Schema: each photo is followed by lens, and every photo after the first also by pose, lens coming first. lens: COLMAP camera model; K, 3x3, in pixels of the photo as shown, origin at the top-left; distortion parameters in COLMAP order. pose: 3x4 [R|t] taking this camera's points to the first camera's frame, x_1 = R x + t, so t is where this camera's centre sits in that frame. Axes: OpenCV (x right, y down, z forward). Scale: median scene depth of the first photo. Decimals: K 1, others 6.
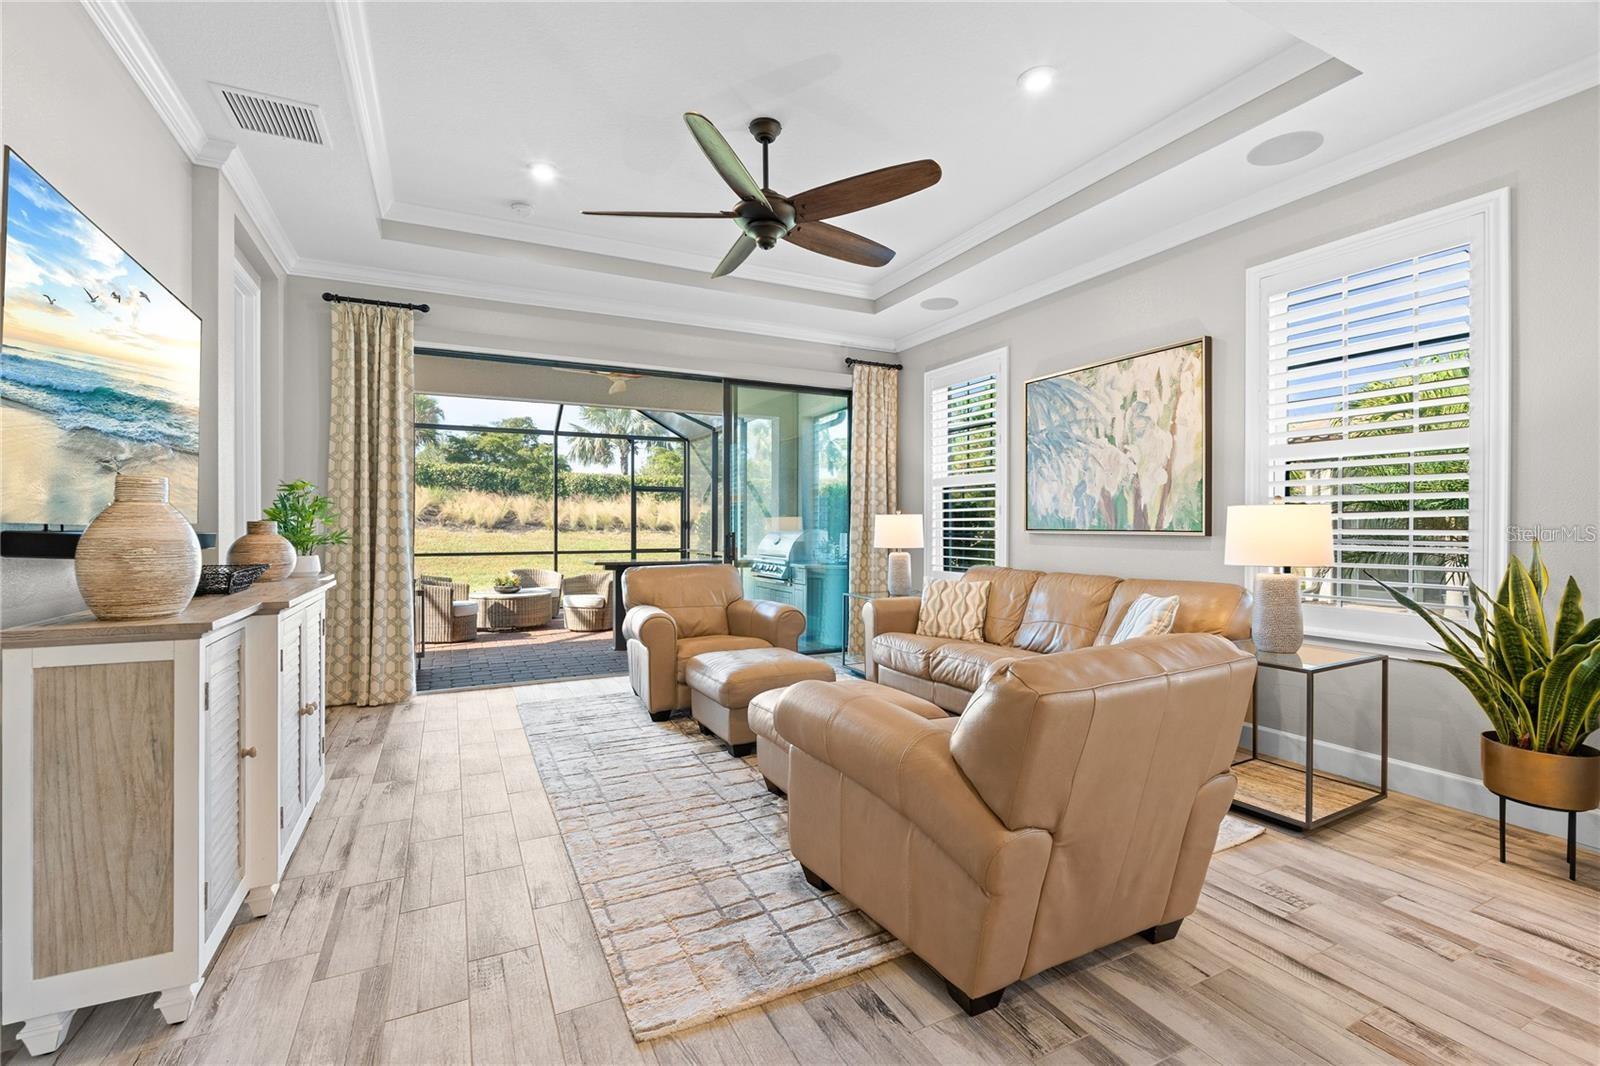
lens RADIAL K [[700.8, 0, 799.8], [0, 700.8, 522.9], [0, 0, 1]] dist [-0.006801, 0.000303]
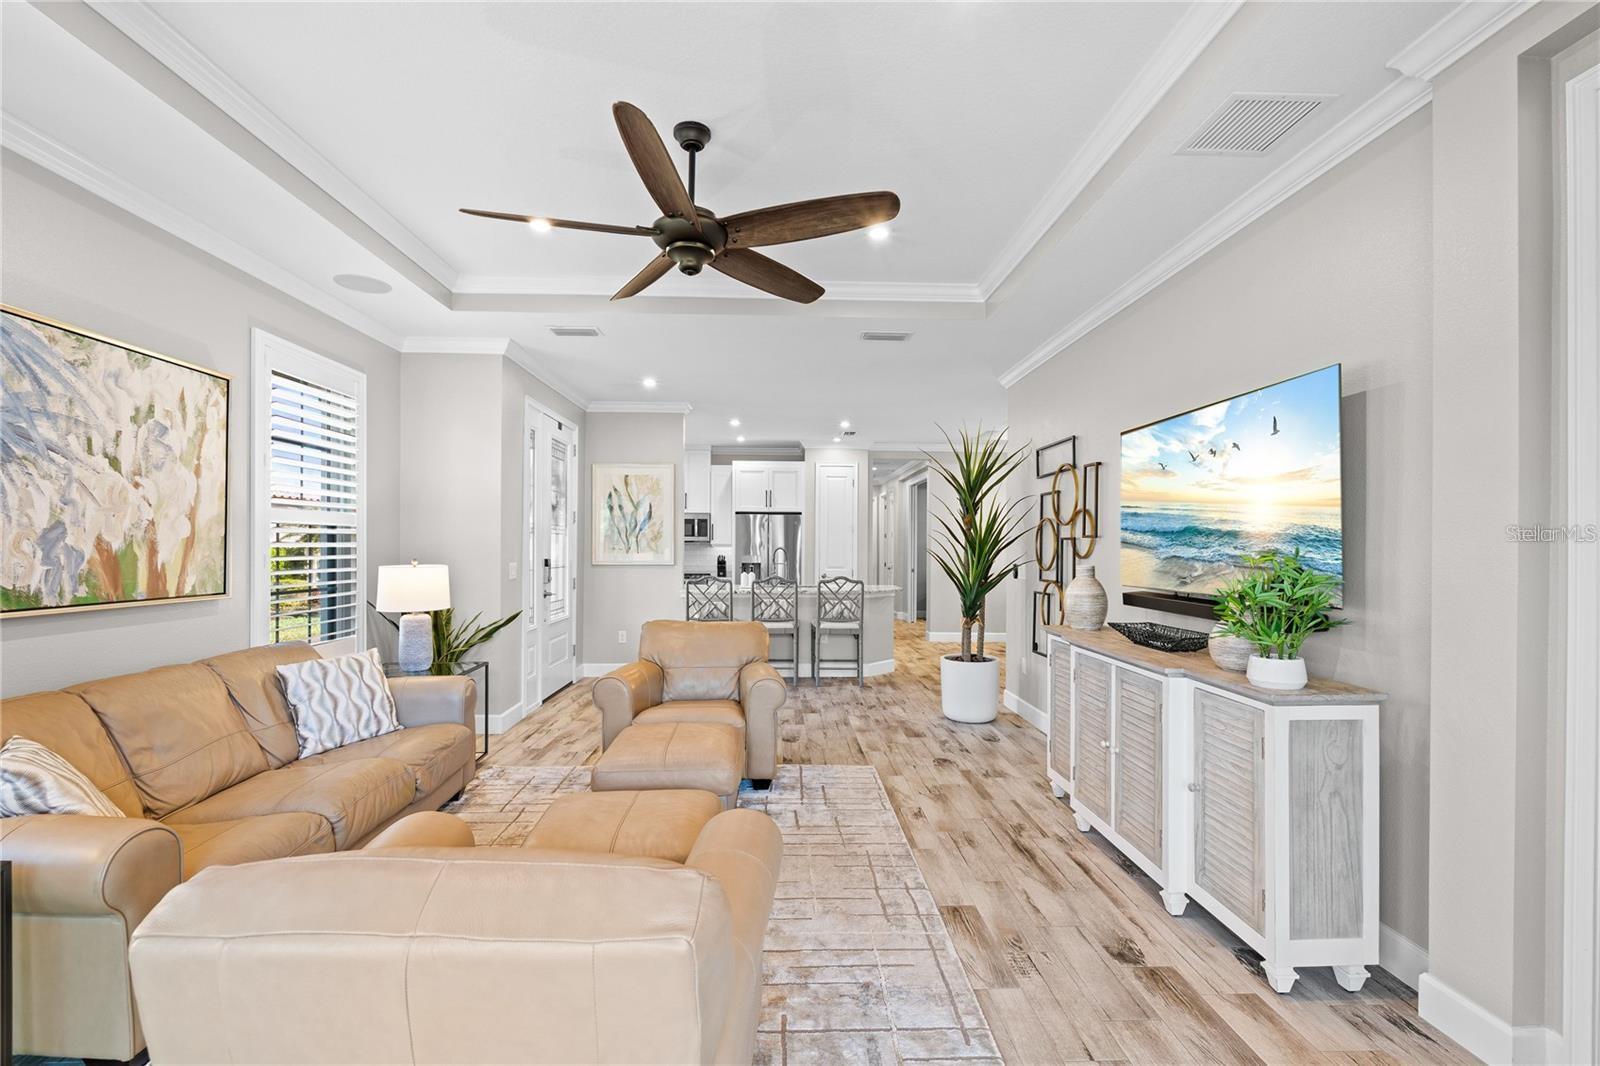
lens RADIAL K [[700.8, 0, 793.9], [0, 700.8, 544.1], [0, 0, 1]] dist [-0.006801, 0.000303]
pose [[-0.906540, -0.002945, 0.422110, -0.409548], [-0.006779, 0.999948, -0.007581, -0.043606], [-0.422066, -0.009734, -0.906513, 1.341509]]
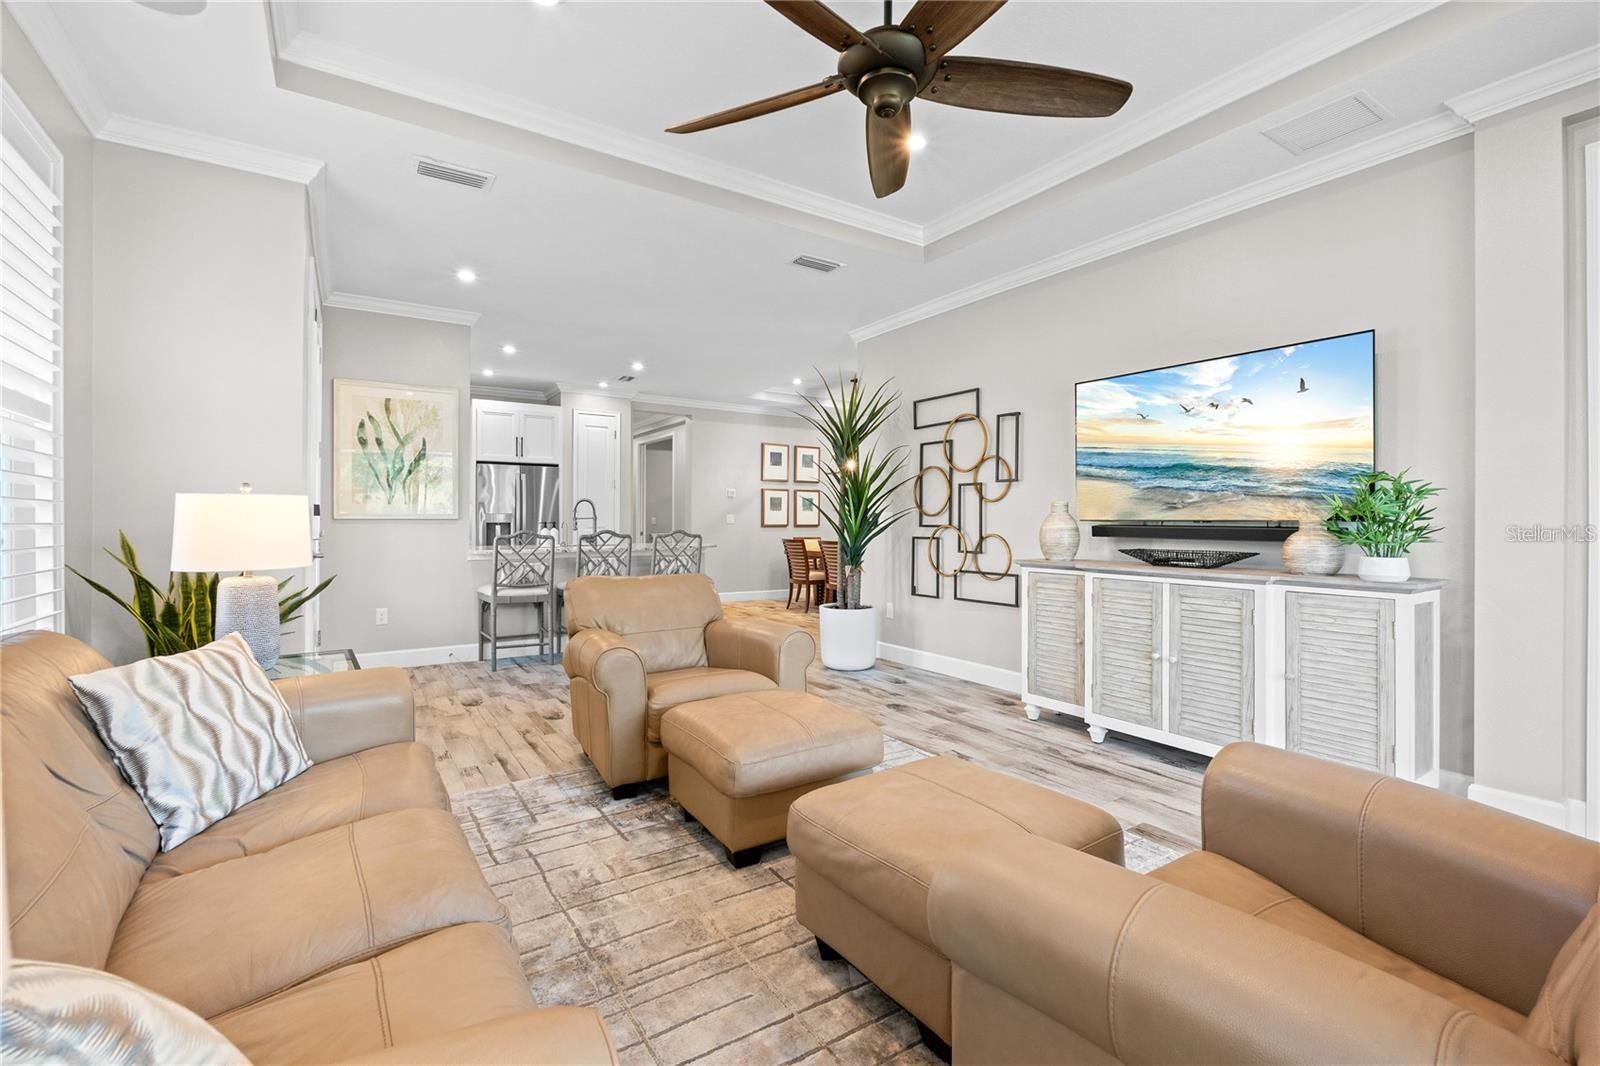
lens RADIAL K [[700.8, 0, 797.4], [0, 700.8, 518.1], [0, 0, 1]] dist [-0.006801, 0.000303]
pose [[-0.994402, -0.003415, -0.105611, 0.084125], [-0.002467, 0.999955, -0.009113, 0.005398], [0.105638, -0.008801, -0.994366, 1.300682]]
